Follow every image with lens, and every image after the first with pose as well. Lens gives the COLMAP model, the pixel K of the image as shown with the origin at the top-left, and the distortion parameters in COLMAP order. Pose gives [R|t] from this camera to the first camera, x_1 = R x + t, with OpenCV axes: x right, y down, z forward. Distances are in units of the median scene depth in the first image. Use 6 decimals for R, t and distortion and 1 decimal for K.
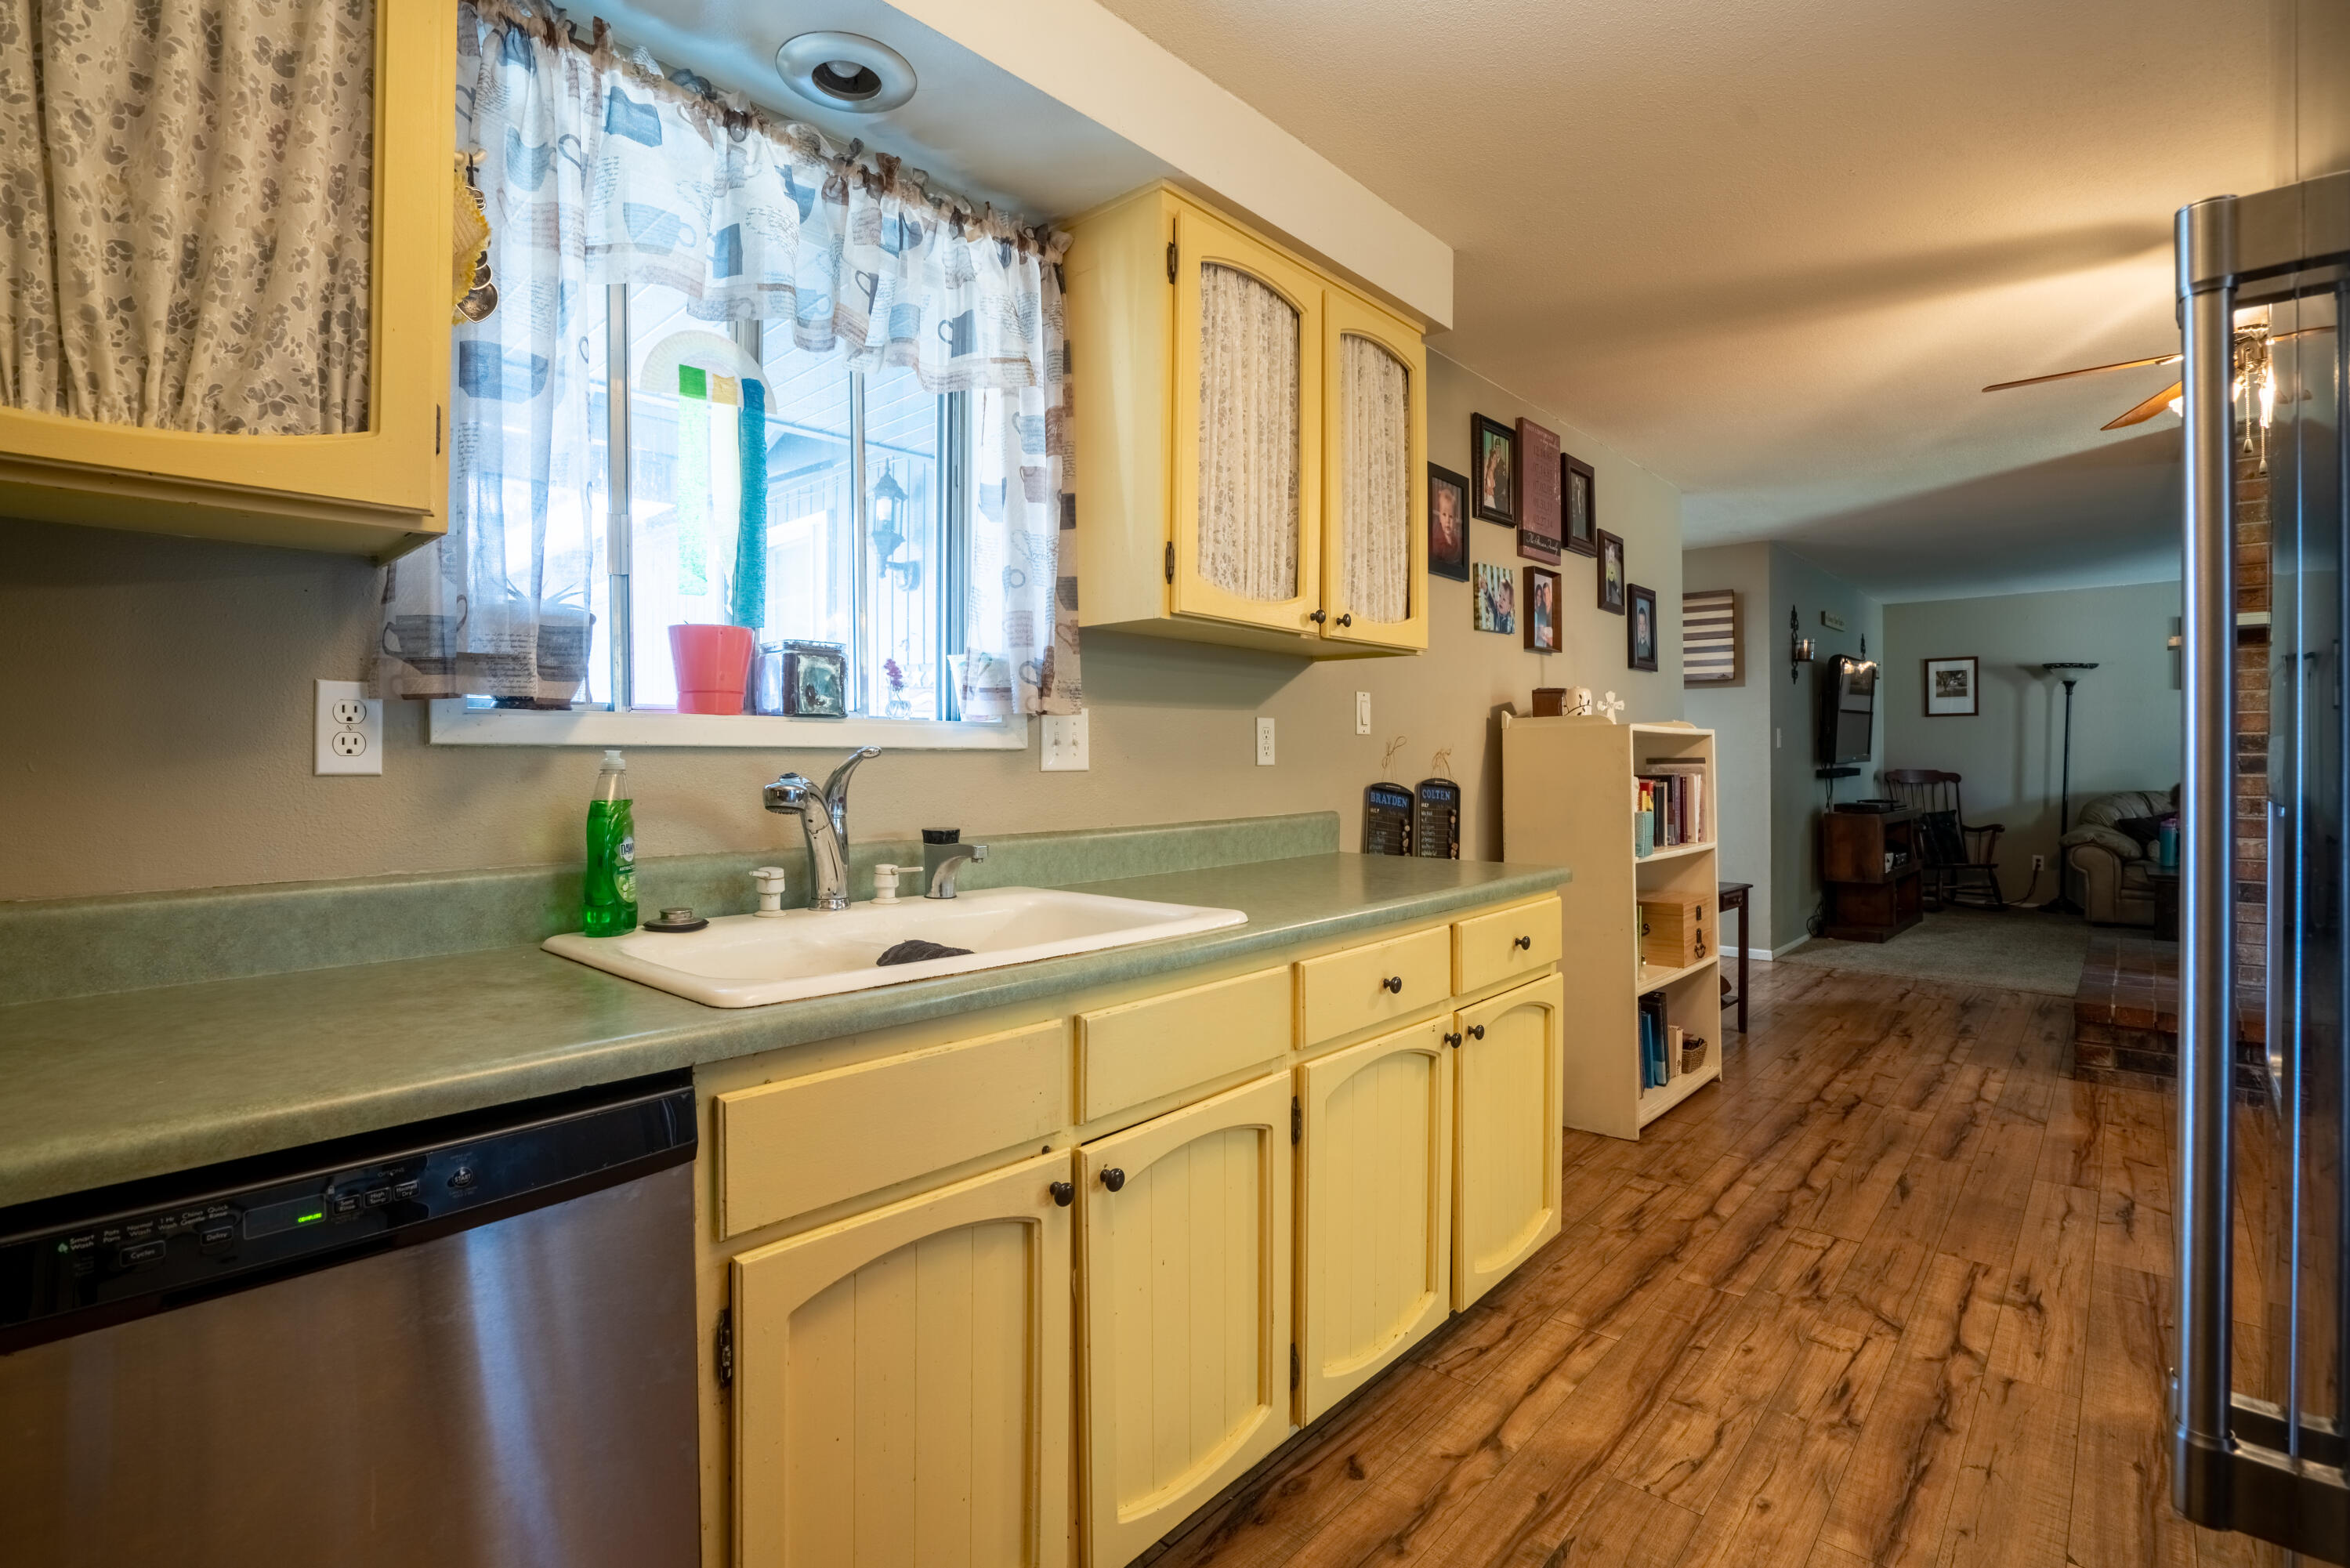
lens RADIAL K [[1088.5, 0, 1179.2], [0, 1088.5, 768.4], [0, 0, 1]] dist [-0.054962, 0.014608]
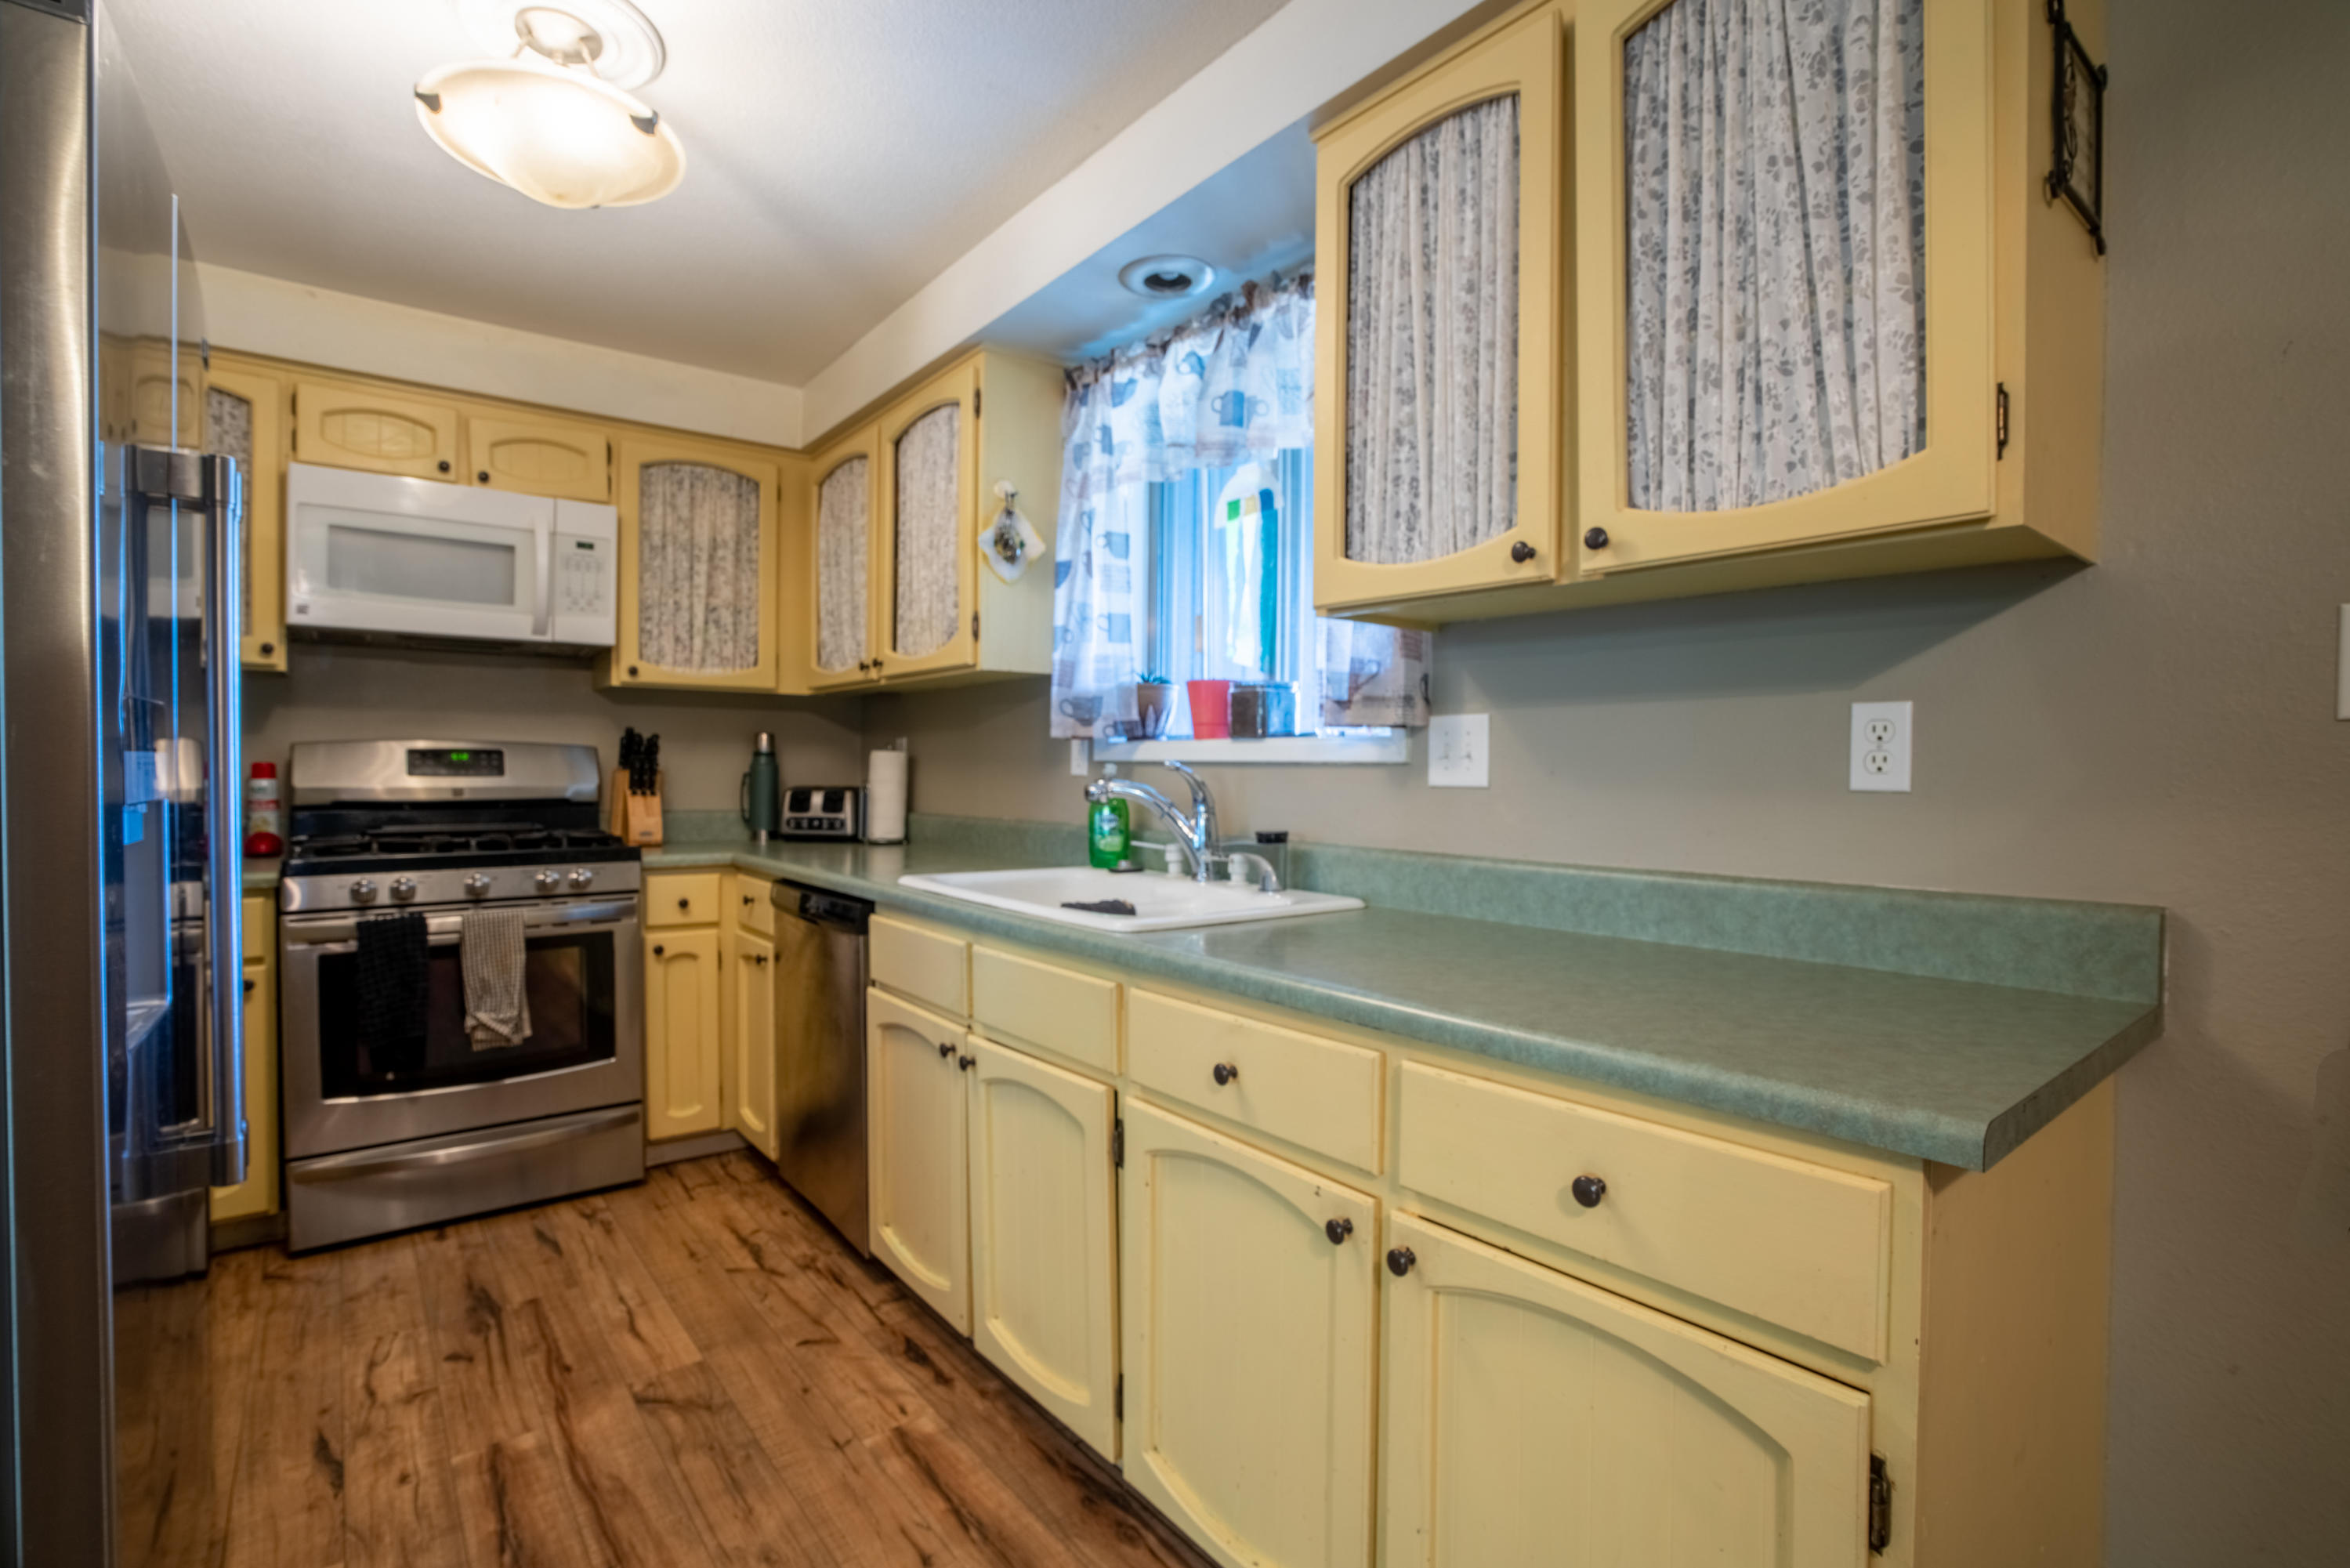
lens RADIAL K [[1088.5, 0, 1152.8], [0, 1088.5, 792.4], [0, 0, 1]] dist [-0.054962, 0.014608]
pose [[-0.174296, 0.020938, -0.984471, 0.543397], [-0.017570, 0.999549, 0.024370, -0.007001], [0.984536, 0.021545, -0.173850, 0.617461]]
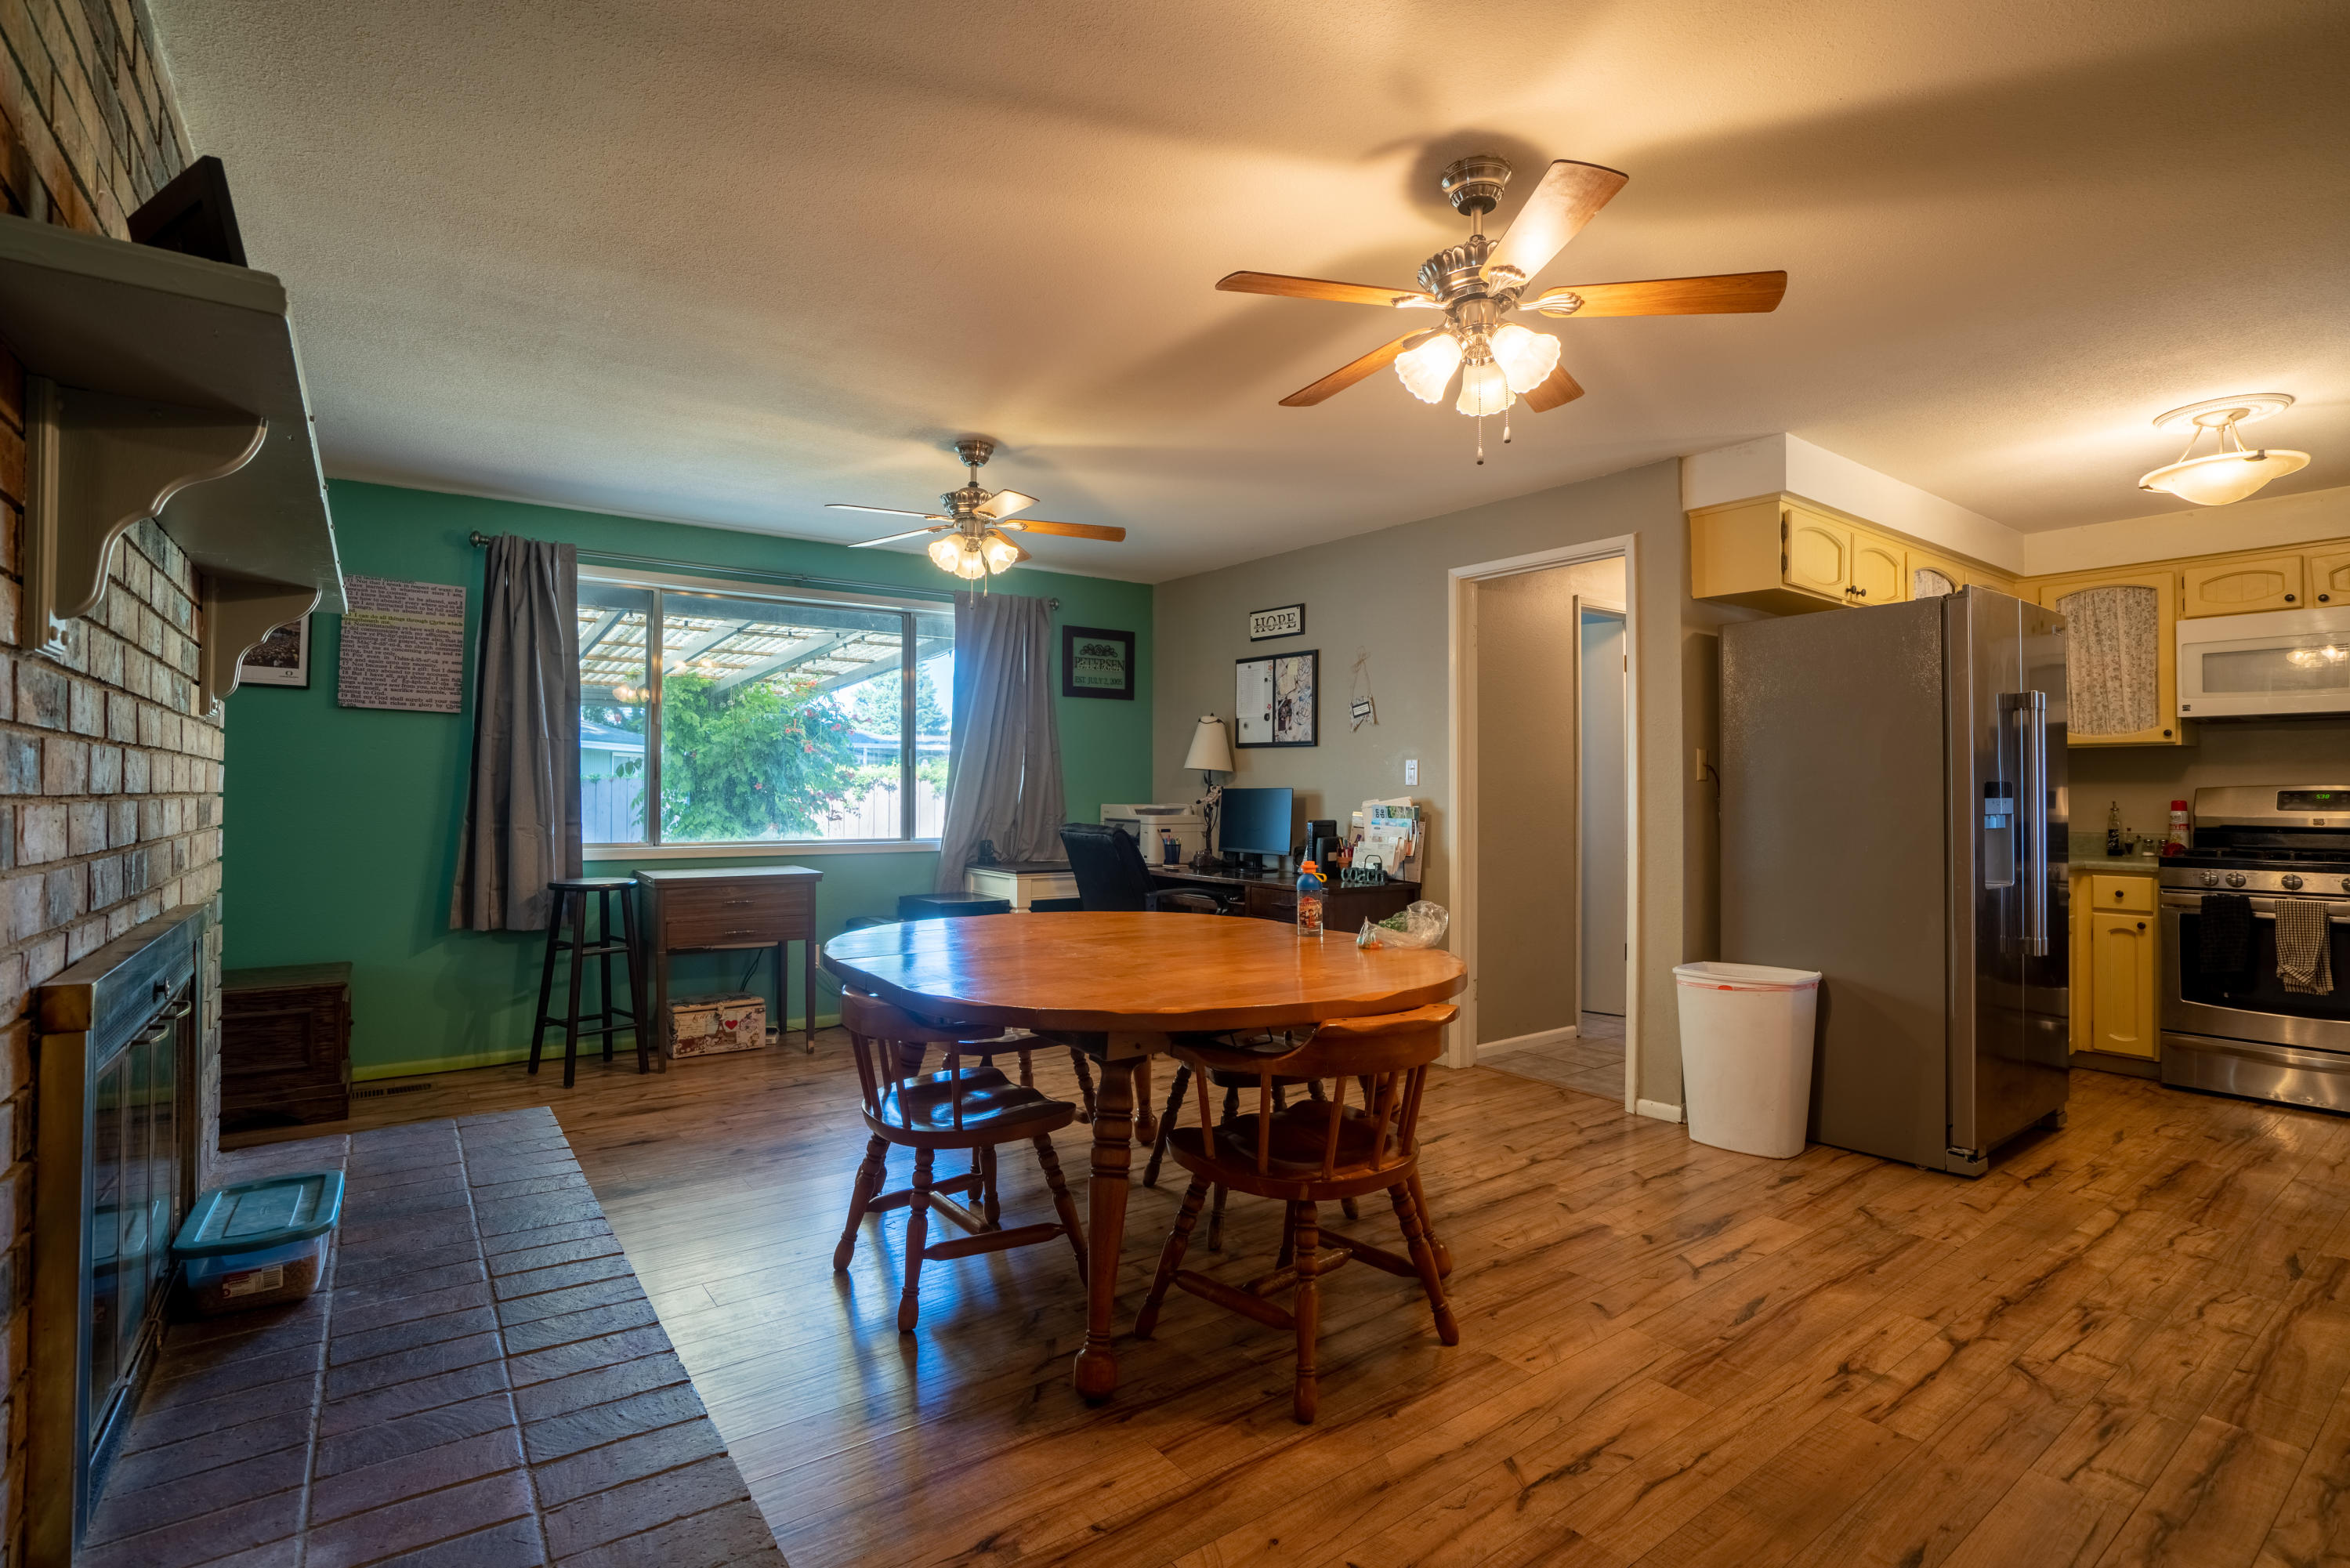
lens RADIAL K [[1119.7, 0, 1168.0], [0, 1119.7, 784.6], [0, 0, 1]] dist [-0.043575, 0.014339]
pose [[-0.979153, -0.001267, 0.203120, 0.845352], [-0.000745, 0.999996, 0.002646, -0.021633], [-0.203123, 0.002440, -0.979150, 1.459043]]
